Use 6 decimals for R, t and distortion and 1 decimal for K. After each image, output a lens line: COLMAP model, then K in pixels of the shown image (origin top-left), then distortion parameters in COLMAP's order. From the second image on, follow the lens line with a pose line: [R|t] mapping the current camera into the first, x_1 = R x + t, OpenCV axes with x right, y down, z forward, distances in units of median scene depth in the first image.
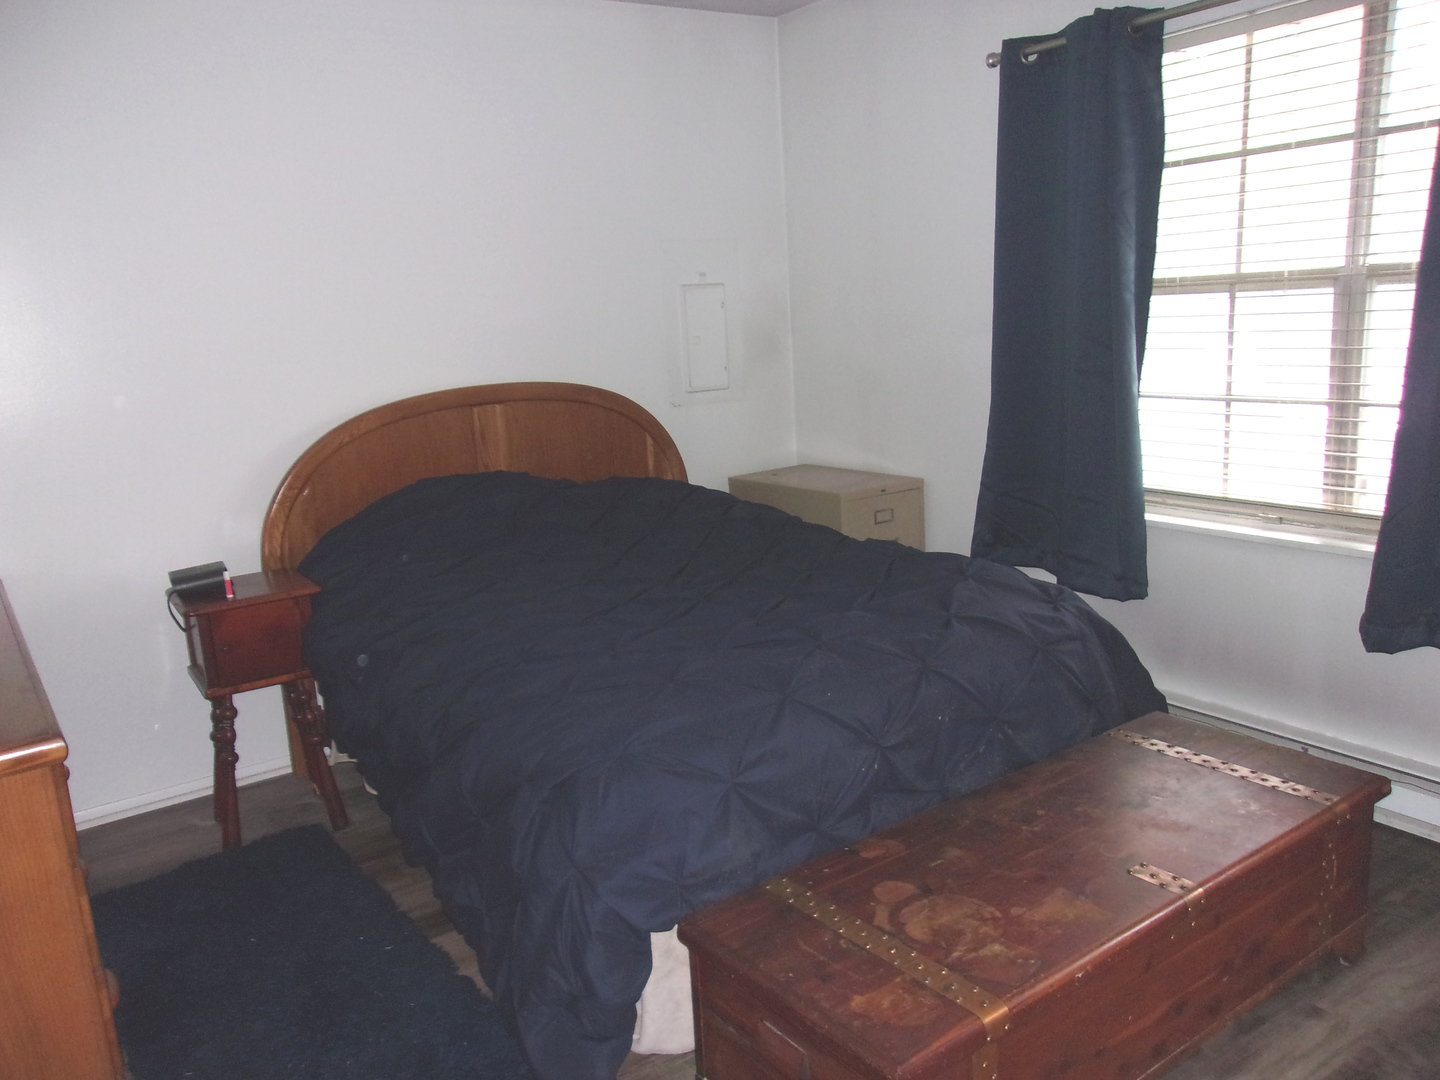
lens RADIAL K [[1139.6, 0, 723.1], [0, 1139.6, 547.1], [0, 0, 1]] dist [-0.001313, 0.003434]
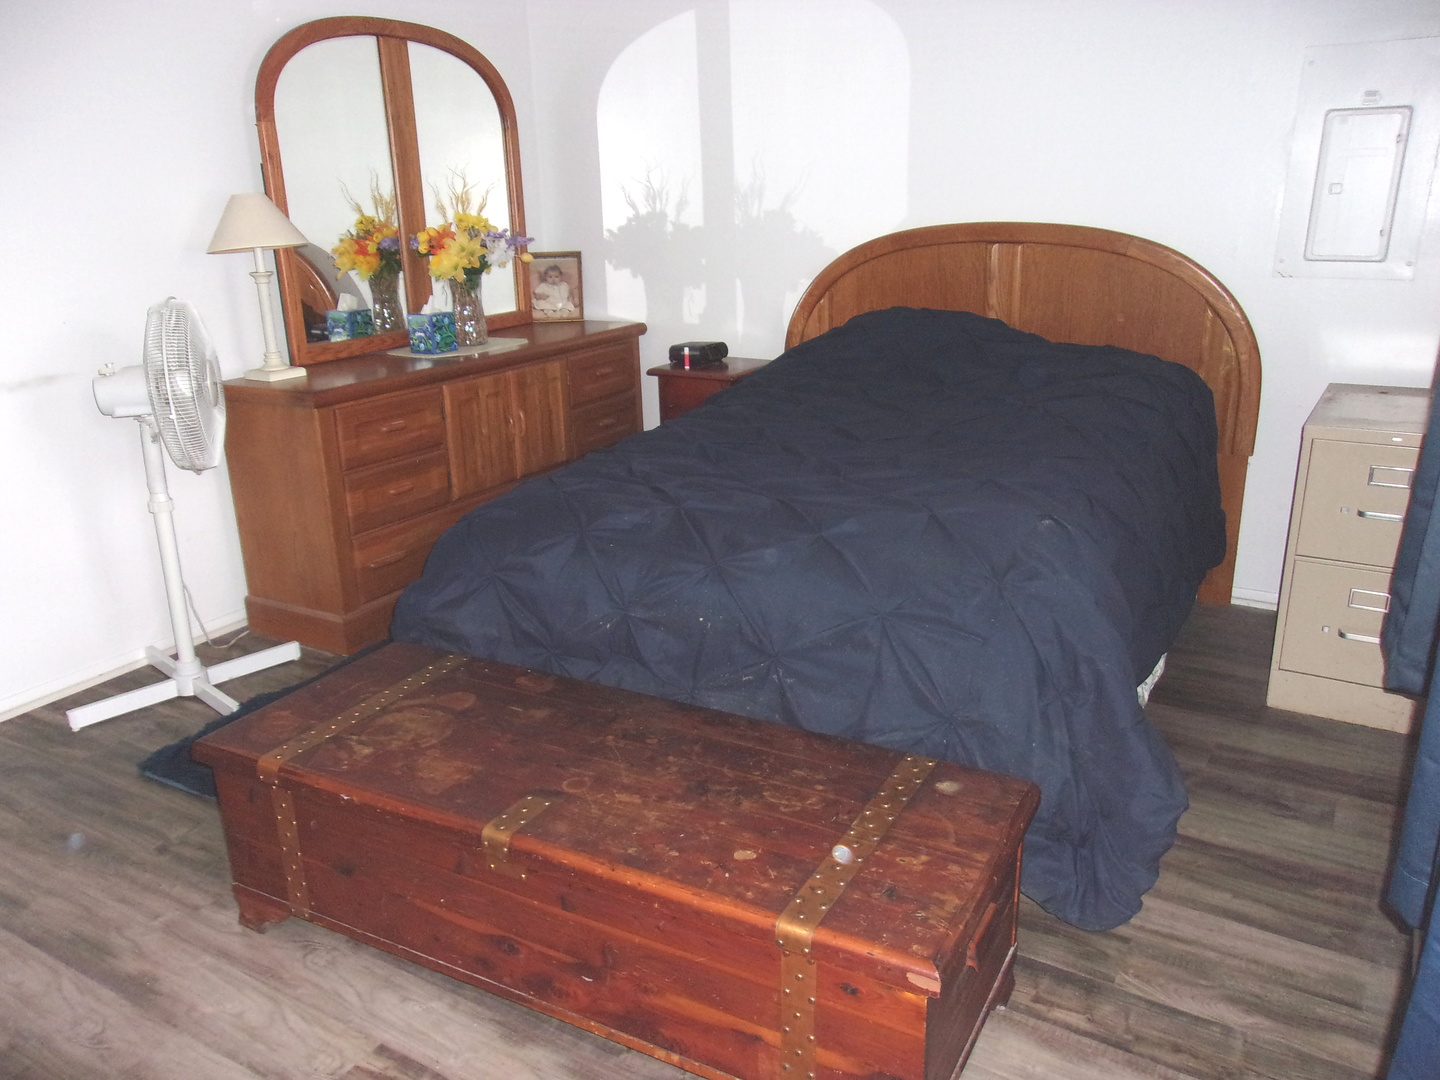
lens RADIAL K [[1115.2, 0, 719.1], [0, 1115.2, 546.3], [0, 0, 1]] dist [-0.025459, 0.001058]
pose [[0.433723, 0.337684, -0.835376, 1.151171], [-0.183819, 0.940781, 0.284854, -0.216303], [0.882097, 0.030010, 0.470111, 0.692889]]
